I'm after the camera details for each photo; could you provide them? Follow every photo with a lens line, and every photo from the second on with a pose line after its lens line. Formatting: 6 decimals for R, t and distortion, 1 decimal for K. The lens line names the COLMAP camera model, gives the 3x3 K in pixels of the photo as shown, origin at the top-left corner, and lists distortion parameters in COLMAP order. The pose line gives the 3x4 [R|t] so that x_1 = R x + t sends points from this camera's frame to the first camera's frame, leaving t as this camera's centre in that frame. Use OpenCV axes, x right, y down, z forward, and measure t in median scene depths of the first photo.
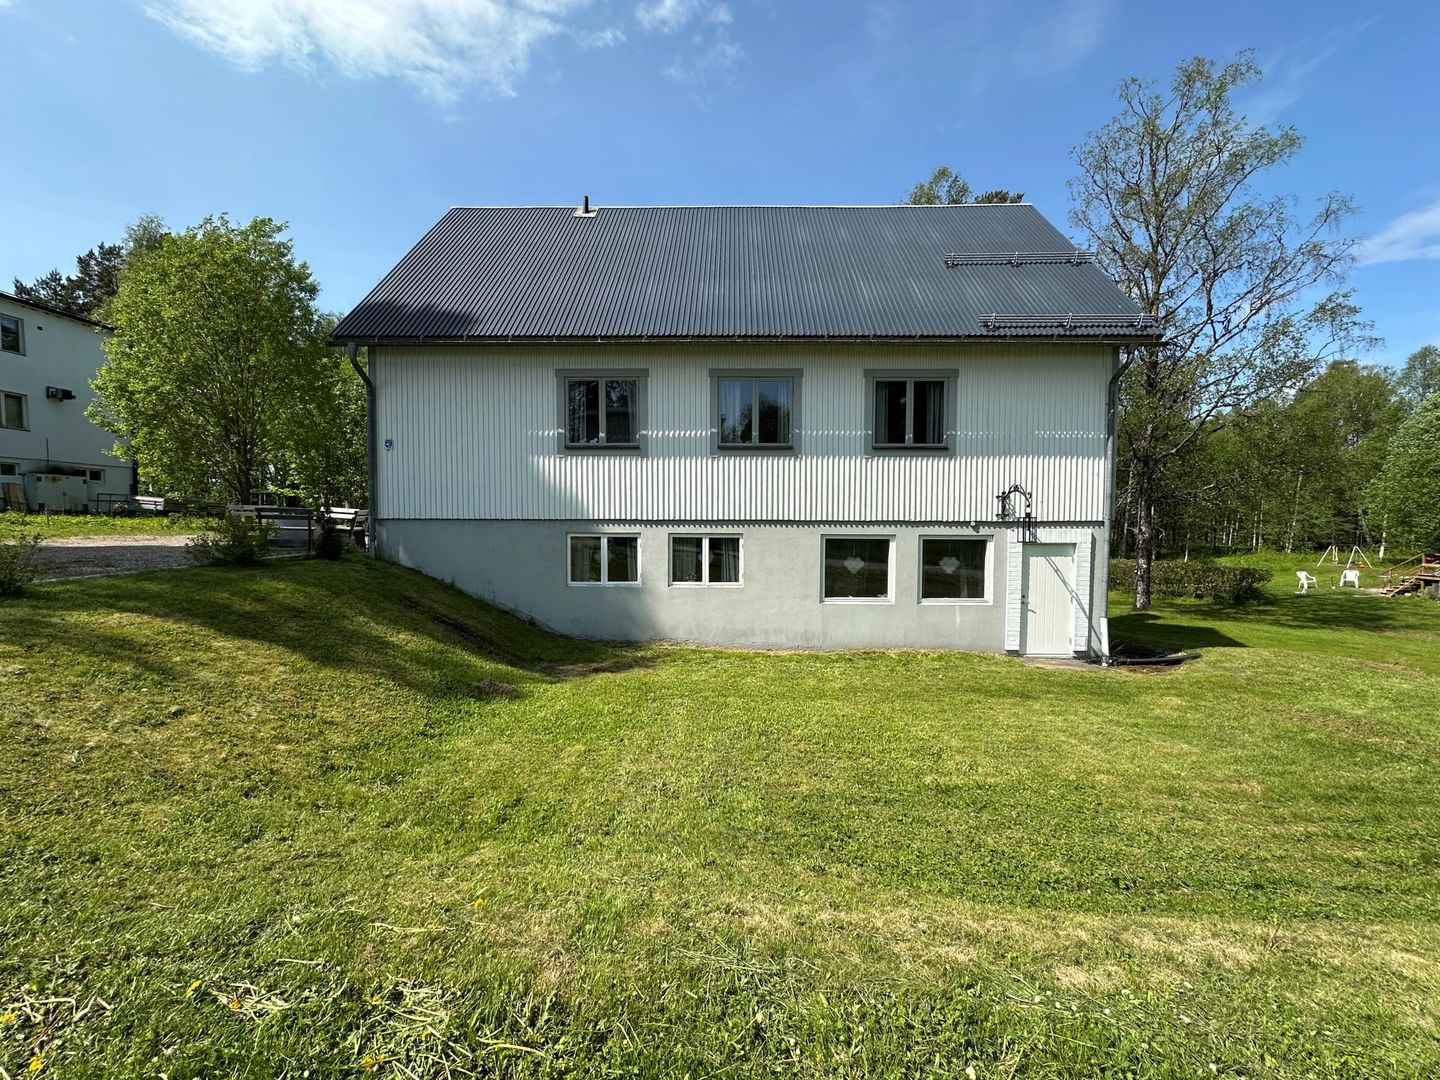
lens RADIAL K [[587.3, 0, 720.8], [0, 587.3, 538.8], [0, 0, 1]] dist [-0.003718, -0.000238]
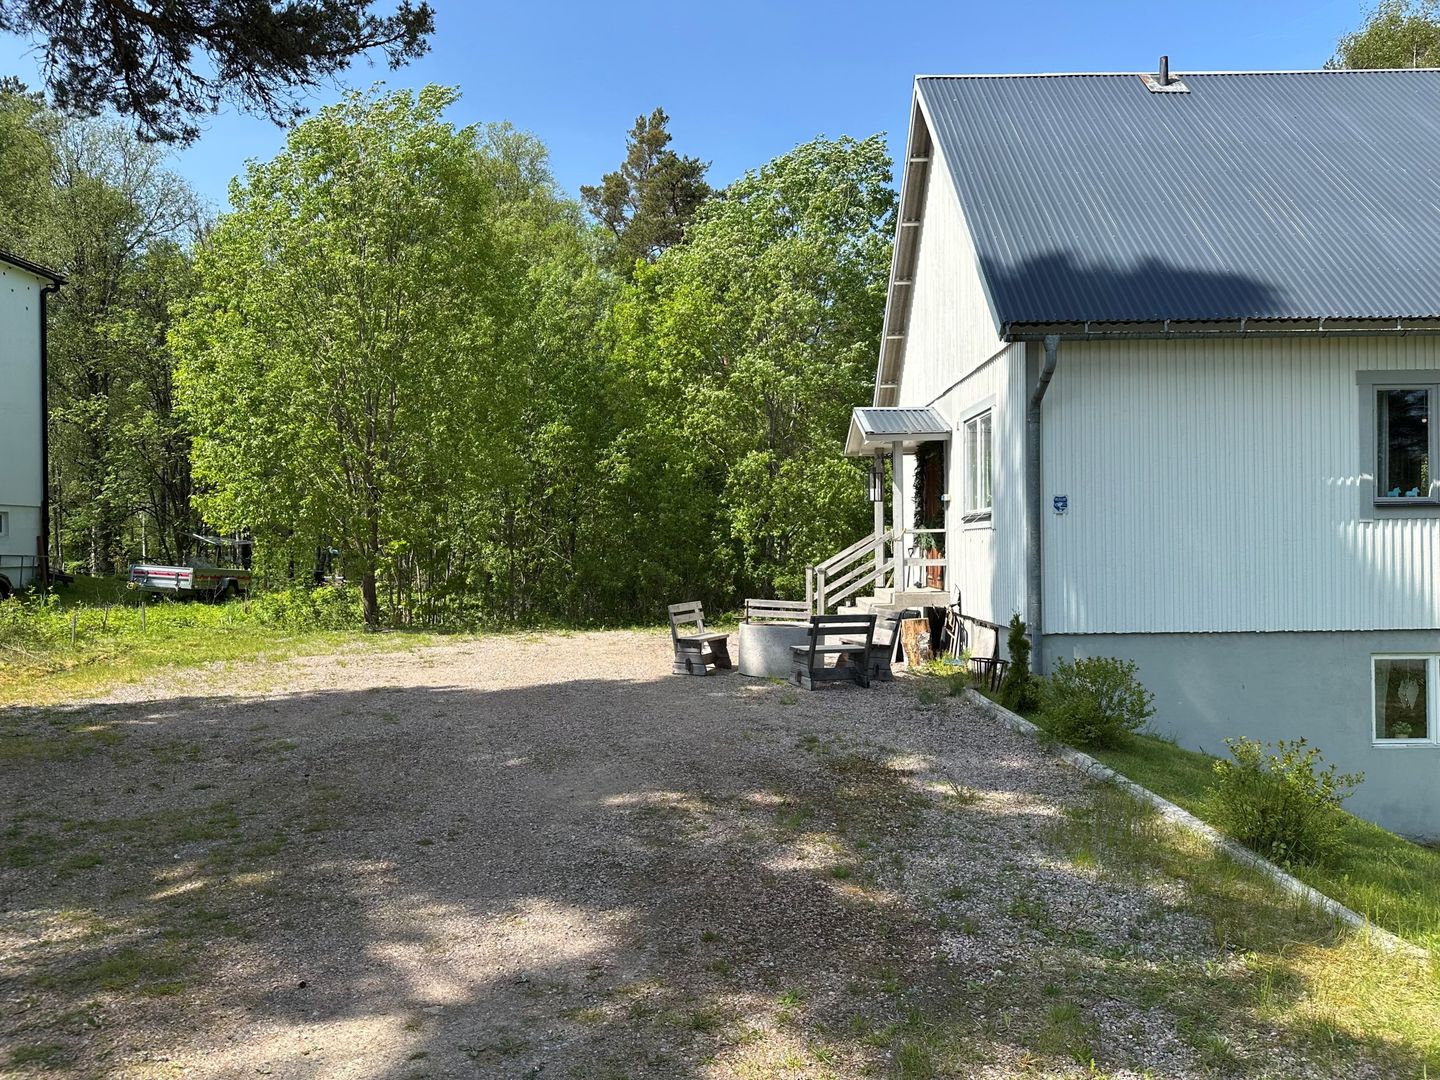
lens RADIAL K [[1016.0, 0, 713.5], [0, 1016.0, 537.9], [0, 0, 1]] dist [0.068432, -0.098131]
pose [[0.999899, -0.013206, 0.005235, -0.911161], [0.013425, 0.998935, -0.044152, -0.088216], [-0.004647, 0.044218, 0.999011, 0.003334]]
